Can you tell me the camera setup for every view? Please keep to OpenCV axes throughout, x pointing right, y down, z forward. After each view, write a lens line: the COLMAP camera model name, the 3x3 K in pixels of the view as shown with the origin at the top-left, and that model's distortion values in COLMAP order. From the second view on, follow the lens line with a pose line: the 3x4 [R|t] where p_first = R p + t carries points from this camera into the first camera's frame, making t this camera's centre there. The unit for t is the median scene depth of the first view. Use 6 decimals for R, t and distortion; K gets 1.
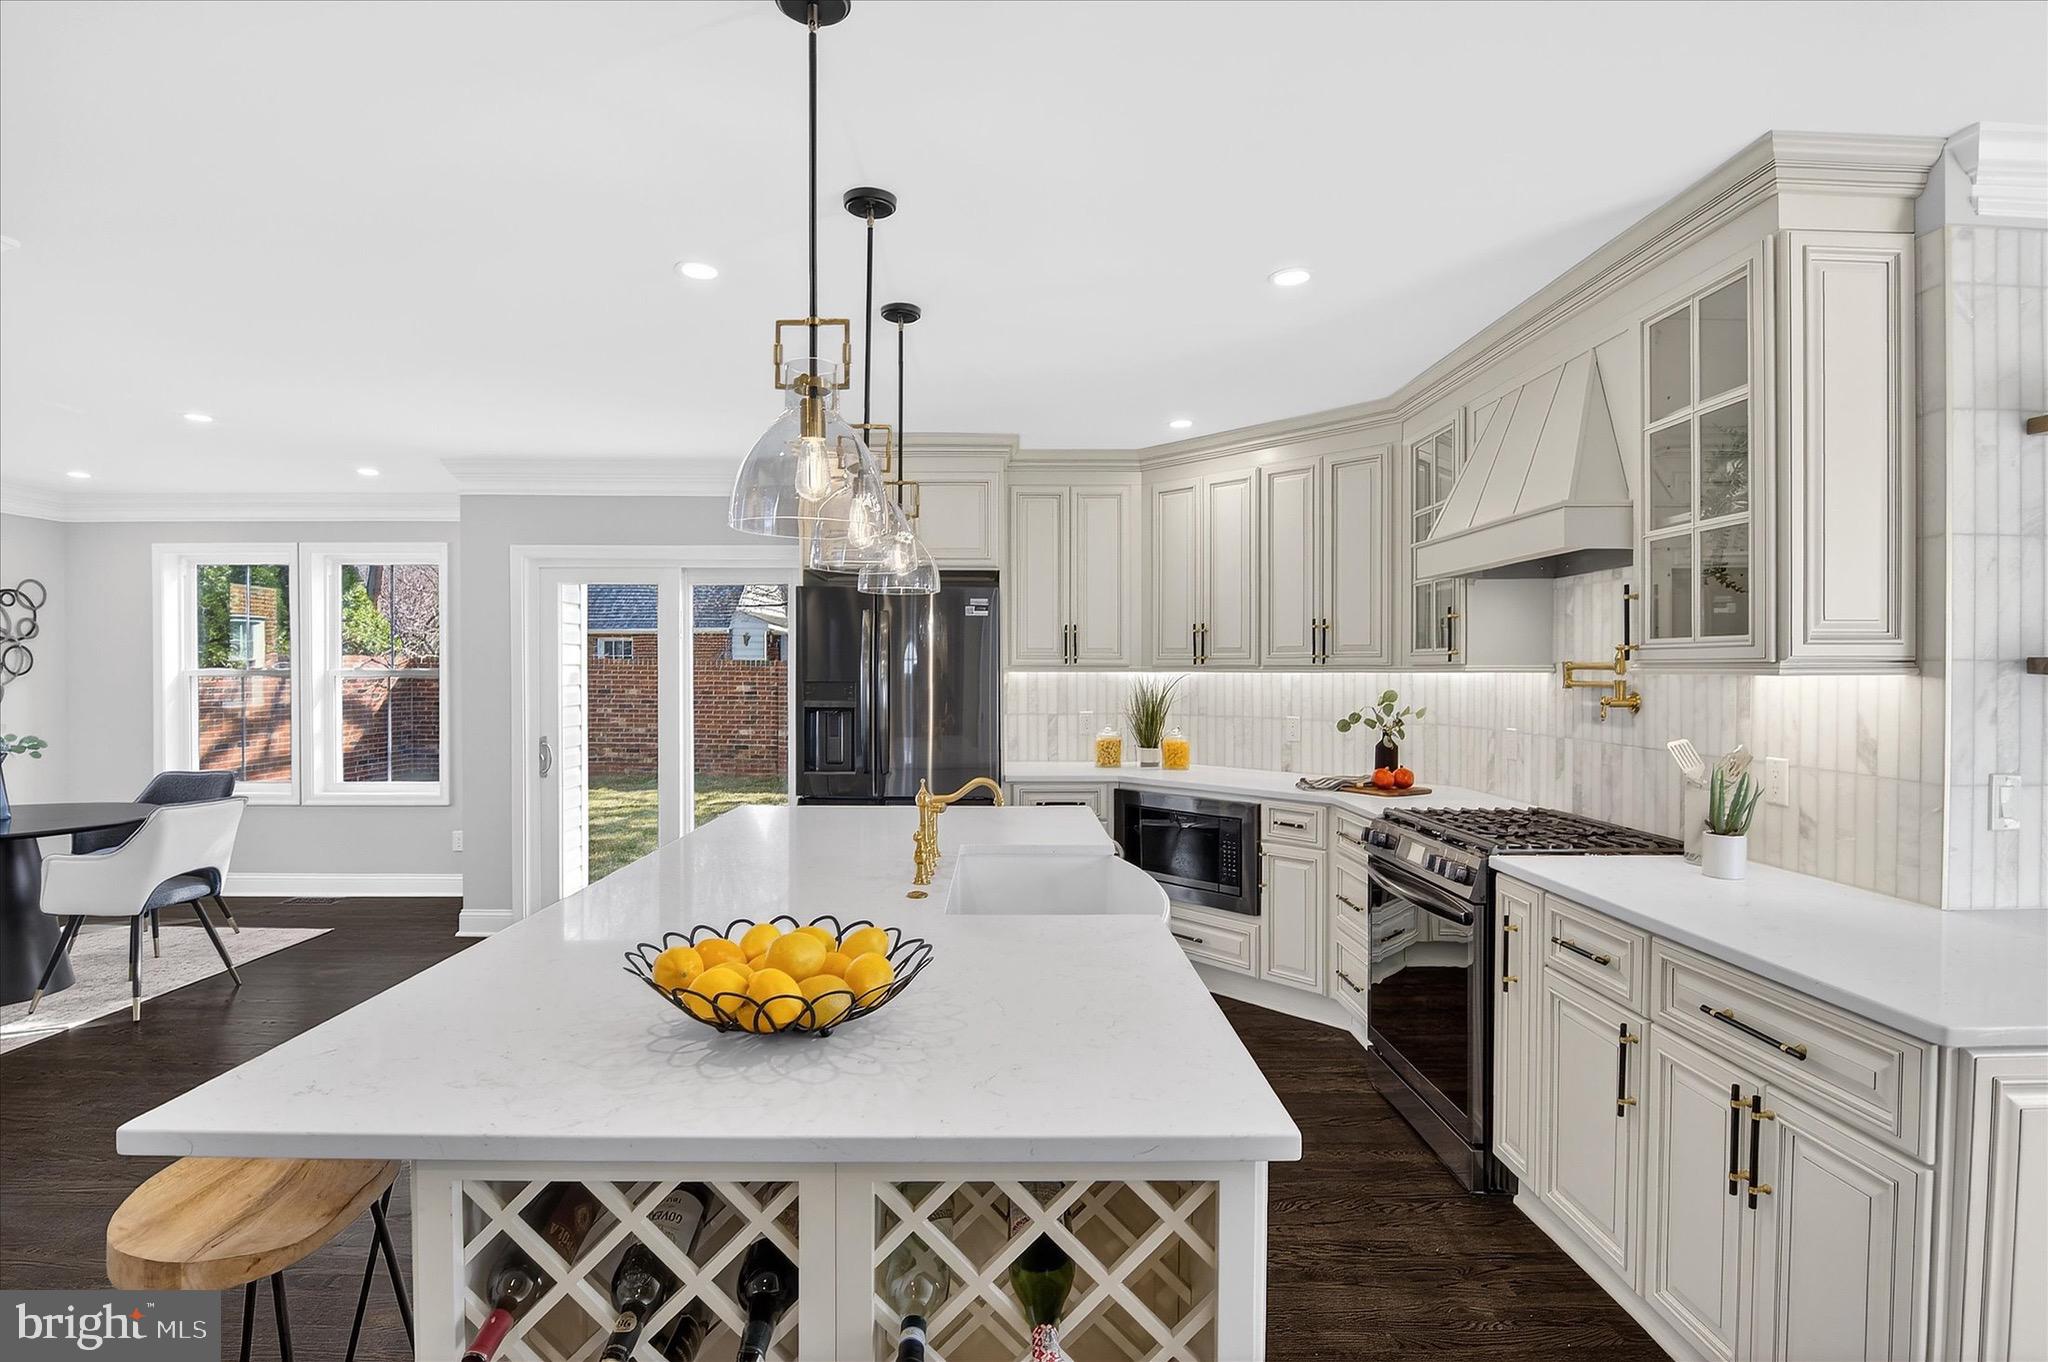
lens RADIAL K [[994.5, 0, 1014.0], [0, 994.5, 660.0], [0, 0, 1]] dist [0.000014, -0.015061]
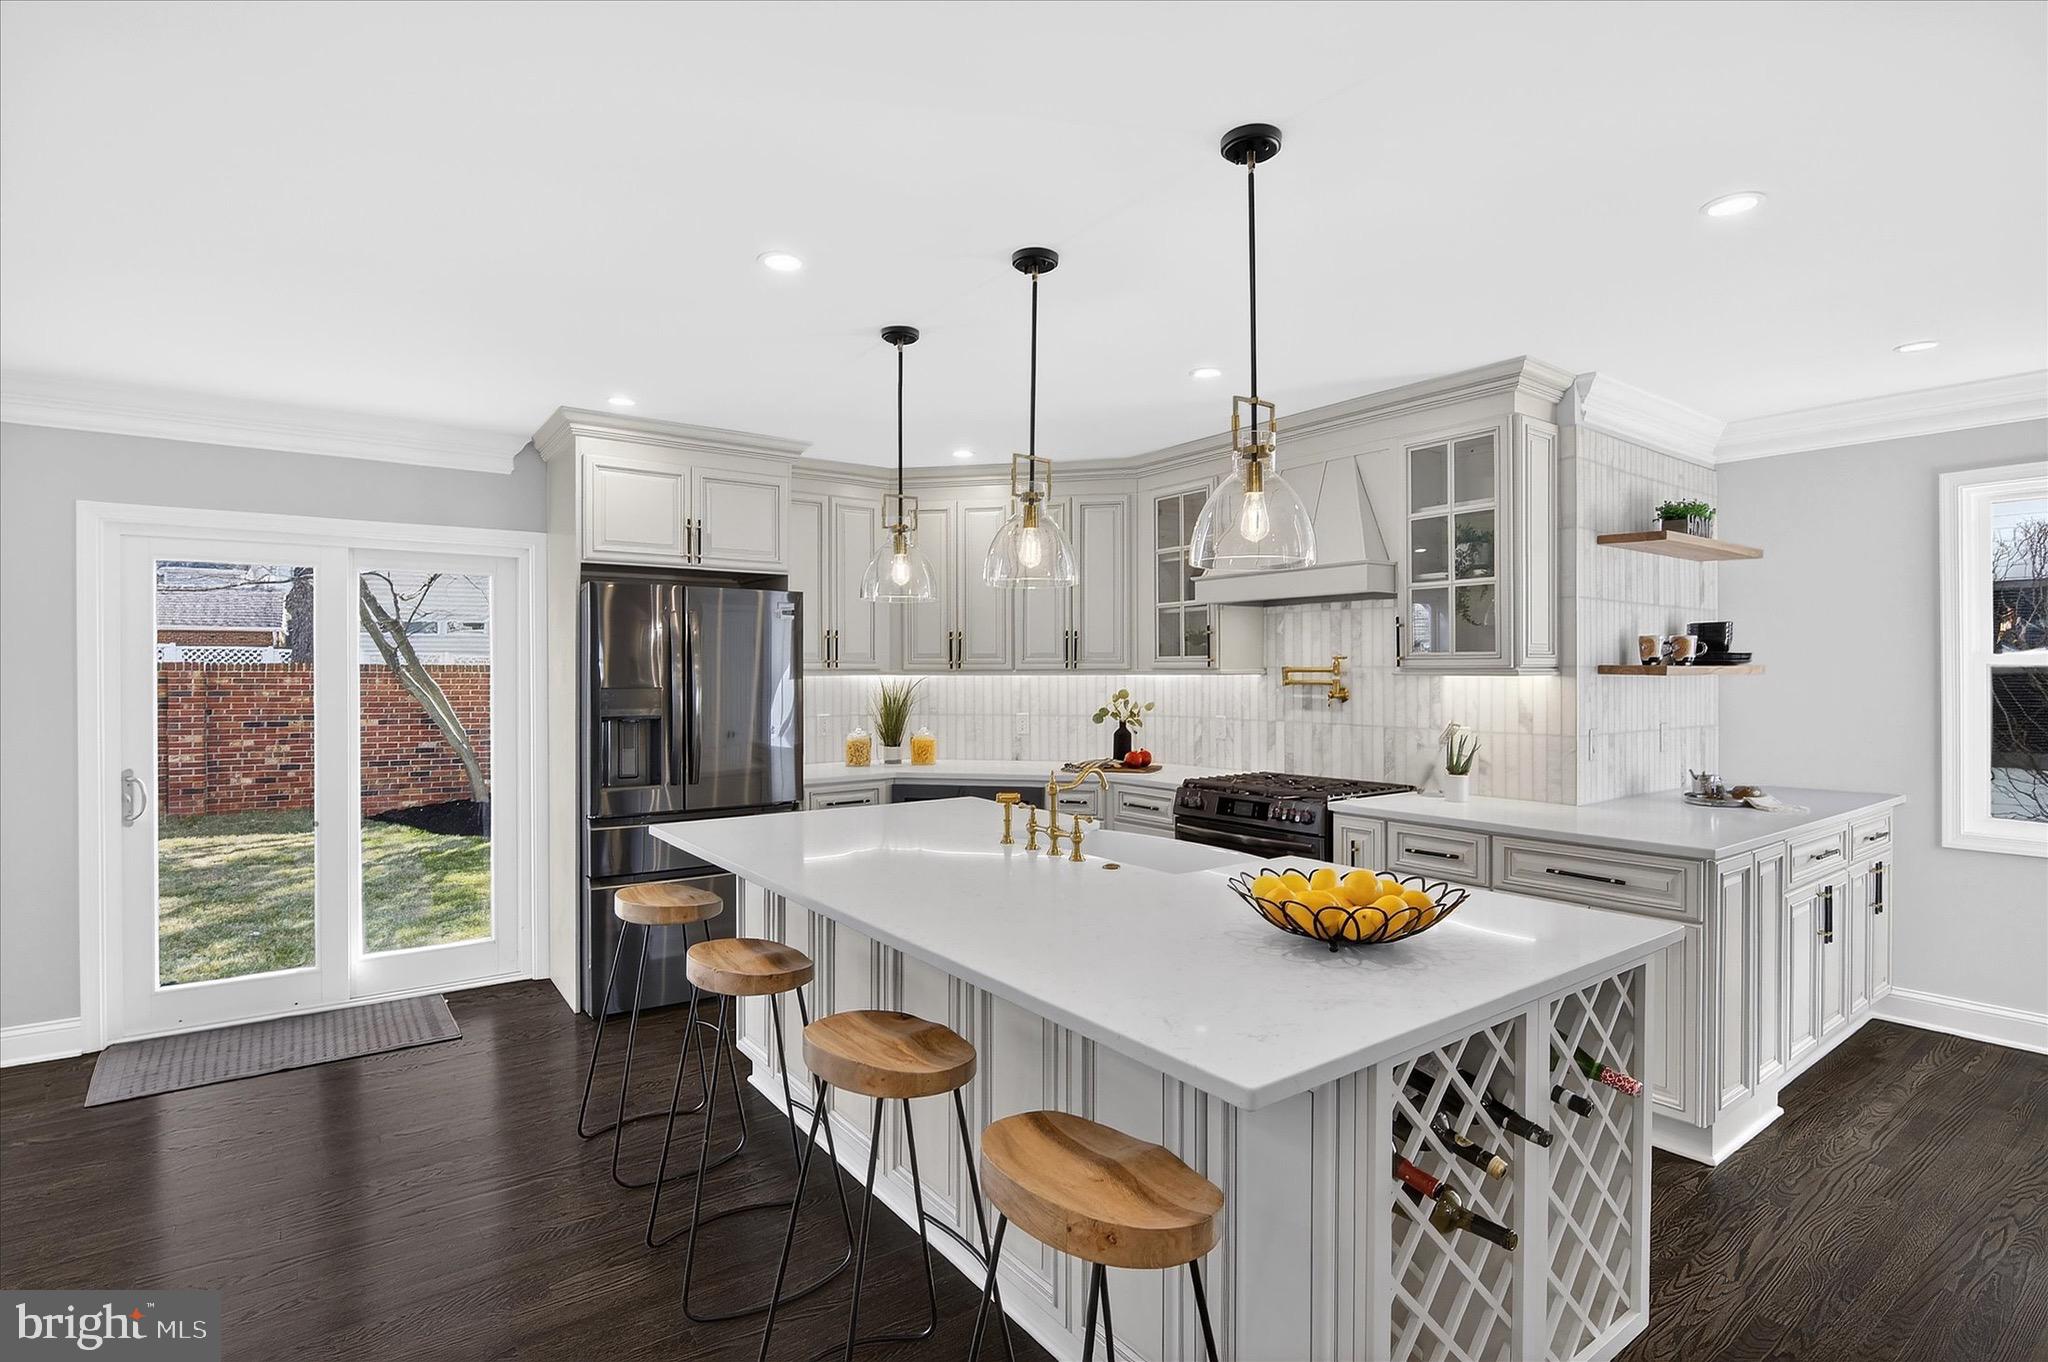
lens RADIAL K [[994.5, 0, 1014.0], [0, 994.5, 660.0], [0, 0, 1]] dist [0.000014, -0.015061]
pose [[0.815981, 0.003720, 0.578066, -0.578108], [-0.002765, 0.999993, -0.002533, -0.003260], [-0.578072, 0.000468, 0.815986, 0.070351]]
